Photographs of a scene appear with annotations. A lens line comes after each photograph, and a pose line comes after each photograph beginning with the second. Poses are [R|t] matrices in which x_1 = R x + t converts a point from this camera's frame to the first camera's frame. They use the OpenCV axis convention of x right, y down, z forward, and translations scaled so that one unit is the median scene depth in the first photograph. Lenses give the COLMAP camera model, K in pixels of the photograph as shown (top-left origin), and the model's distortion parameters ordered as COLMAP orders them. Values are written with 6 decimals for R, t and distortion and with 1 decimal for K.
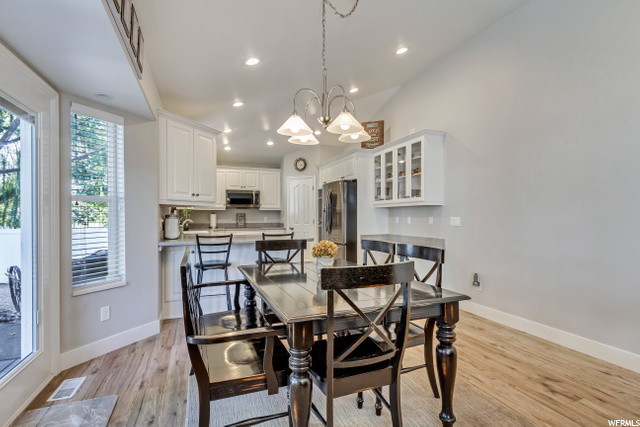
lens RADIAL K [[309.7, 0, 319.0], [0, 309.7, 216.3], [0, 0, 1]] dist [0.003232, -0.001309]
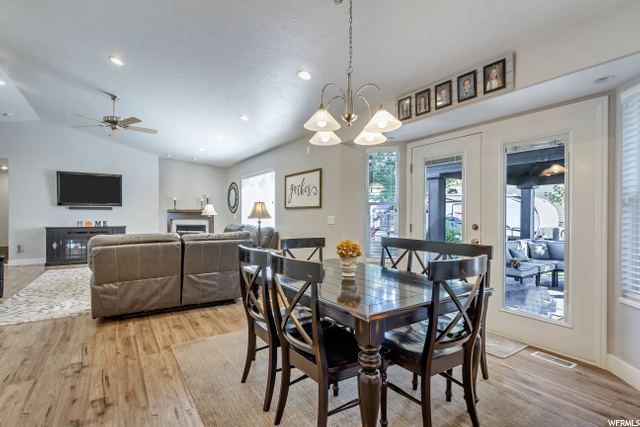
lens RADIAL K [[309.7, 0, 319.0], [0, 309.7, 216.3], [0, 0, 1]] dist [0.003232, -0.001309]
pose [[-0.975657, -0.000361, -0.219300, 0.133027], [-0.001199, 0.999992, 0.003691, -0.000693], [0.219297, 0.003865, -0.975650, 0.781061]]
